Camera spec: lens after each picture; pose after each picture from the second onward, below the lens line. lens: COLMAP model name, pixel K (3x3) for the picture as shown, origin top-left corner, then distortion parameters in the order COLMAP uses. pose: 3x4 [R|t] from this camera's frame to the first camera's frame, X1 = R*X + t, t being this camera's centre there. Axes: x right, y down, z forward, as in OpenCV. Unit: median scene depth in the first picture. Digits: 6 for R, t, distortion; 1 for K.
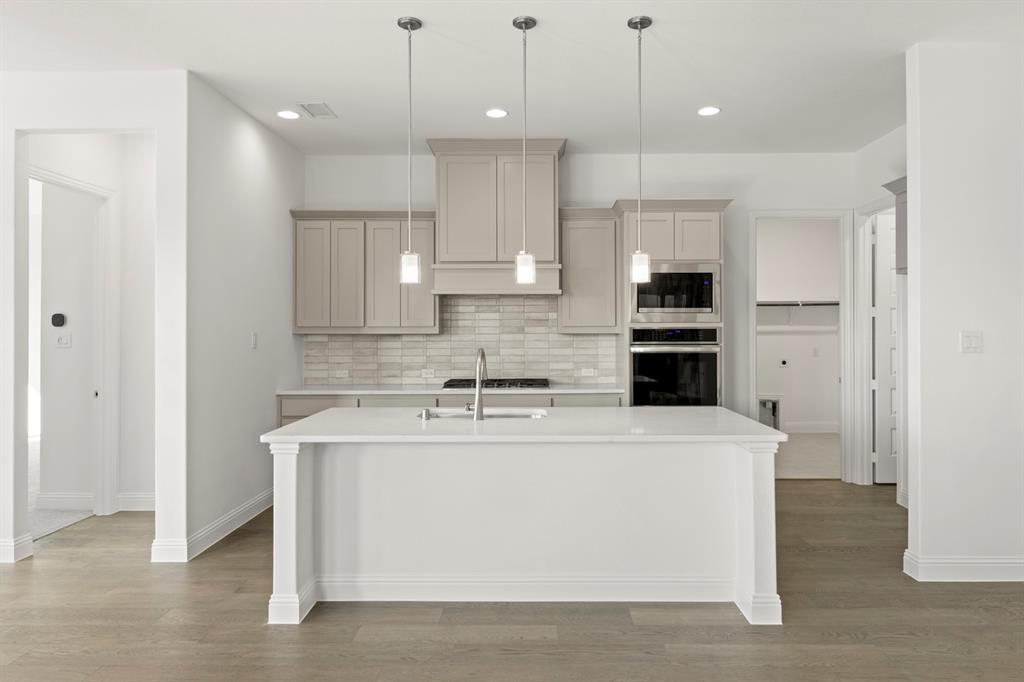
lens RADIAL K [[614.8, 0, 554.9], [0, 614.8, 336.5], [0, 0, 1]] dist [0.005305, -0.003184]
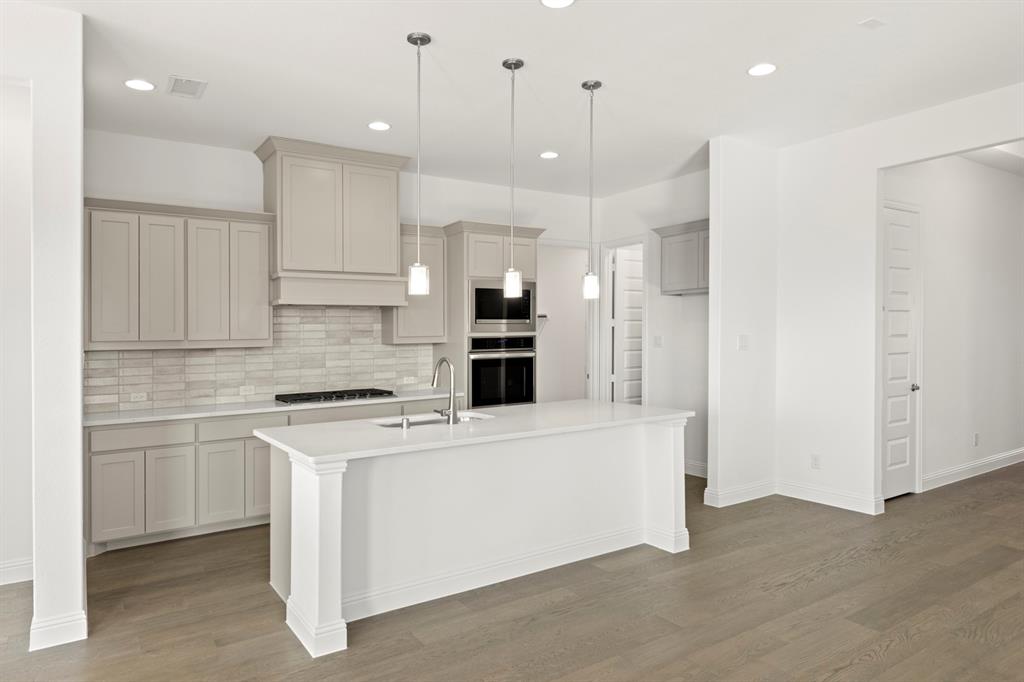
lens RADIAL K [[614.8, 0, 466.9], [0, 614.8, 360.0], [0, 0, 1]] dist [0.005305, -0.003184]
pose [[0.849991, -0.032985, 0.525764, -0.464776], [0.022439, 0.999399, 0.026423, -0.002567], [-0.526320, -0.010662, 0.850220, 0.055946]]
